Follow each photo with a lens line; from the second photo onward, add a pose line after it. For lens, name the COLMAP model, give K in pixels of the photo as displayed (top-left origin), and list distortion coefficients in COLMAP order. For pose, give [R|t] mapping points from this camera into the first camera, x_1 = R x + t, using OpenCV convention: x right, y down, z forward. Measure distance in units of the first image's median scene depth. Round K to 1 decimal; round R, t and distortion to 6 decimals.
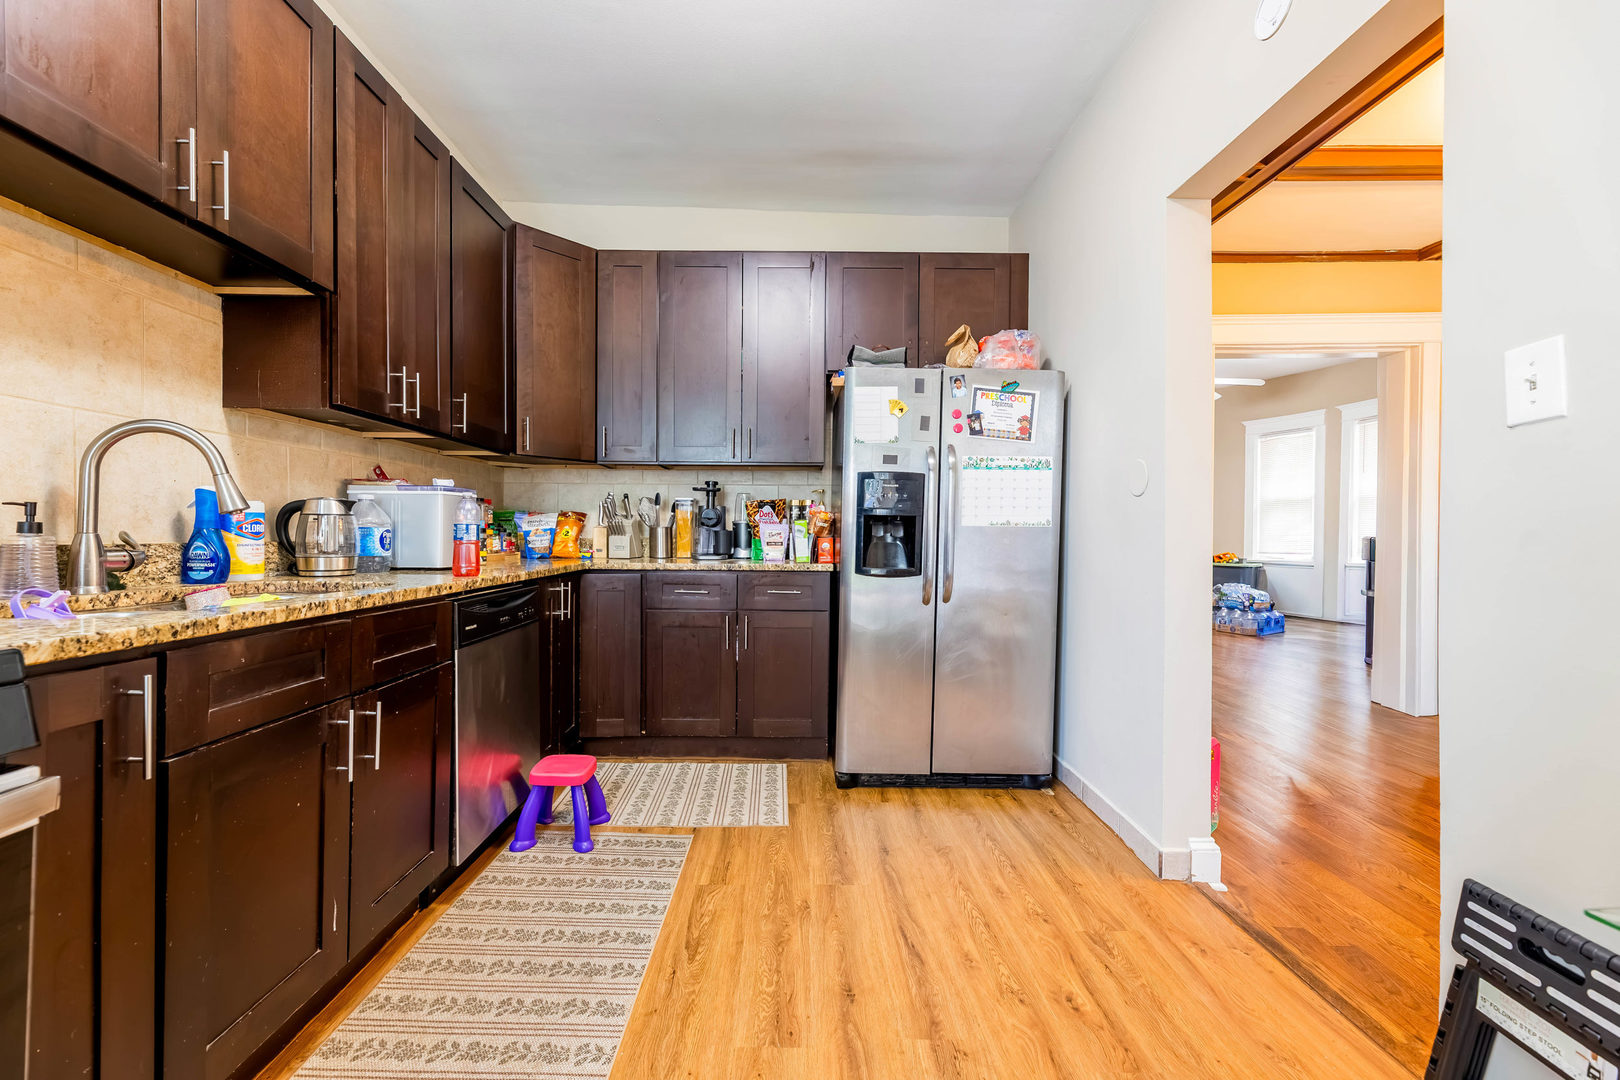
lens RADIAL K [[646.5, 0, 795.3], [0, 646.5, 537.3], [0, 0, 1]] dist [0.001098, -0.000078]
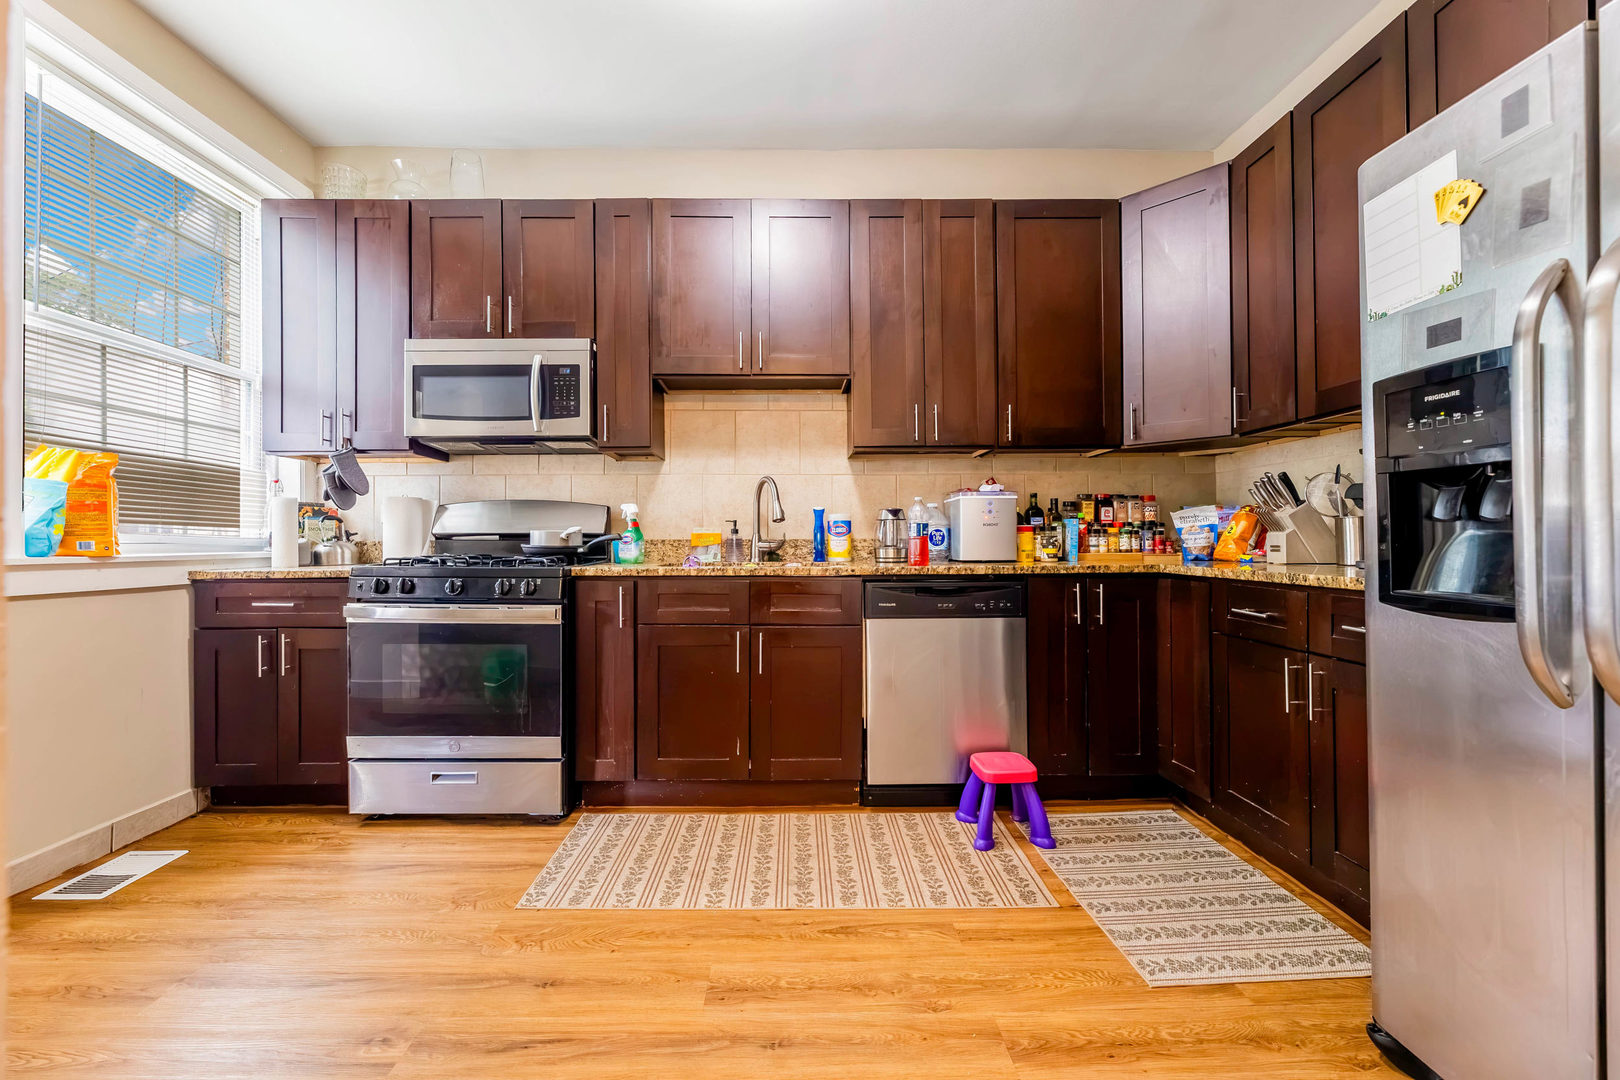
lens RADIAL K [[646.5, 0, 795.3], [0, 646.5, 537.3], [0, 0, 1]] dist [0.001098, -0.000078]
pose [[0.020311, -0.012288, -0.999718, 0.554776], [-0.001462, 0.999923, -0.012320, 0.017030], [0.999793, 0.001712, 0.020291, 0.578616]]
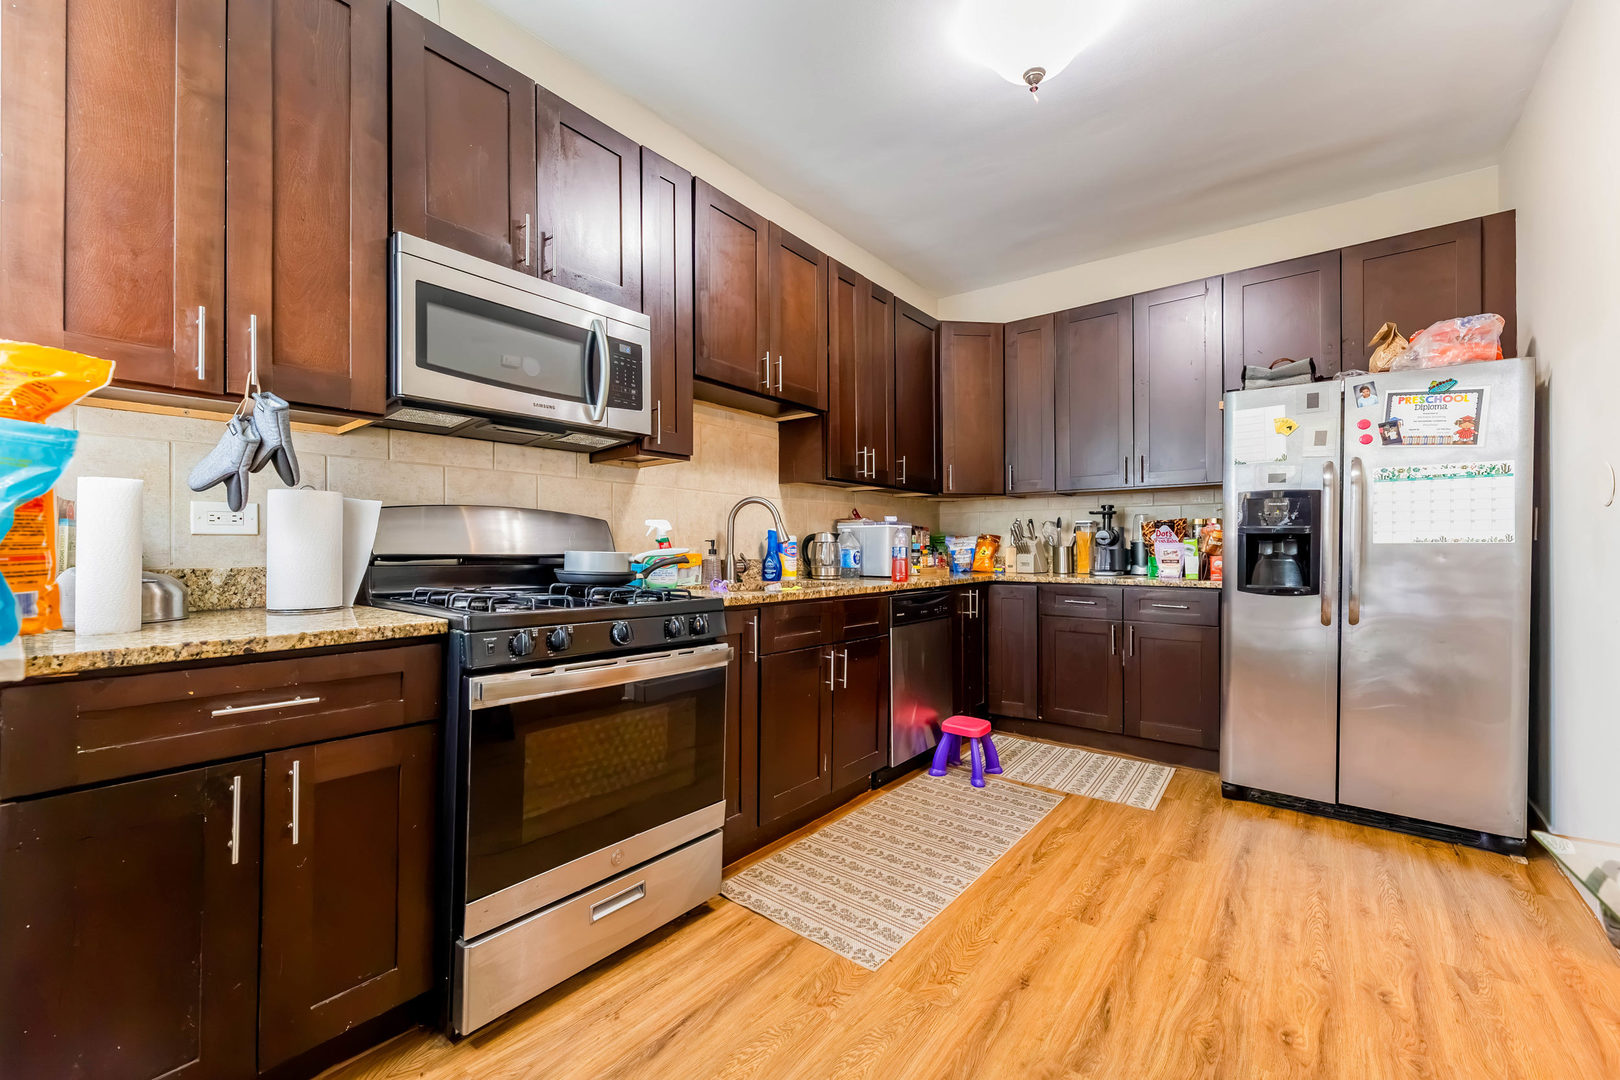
lens RADIAL K [[637.8, 0, 804.3], [0, 637.8, 543.8], [0, 0, 1]] dist [0.000553, 0.000045]
pose [[0.776725, -0.012193, -0.629722, 0.200412], [0.001189, 0.999839, -0.017893, -0.001249], [0.629839, 0.013149, 0.776615, -0.232162]]
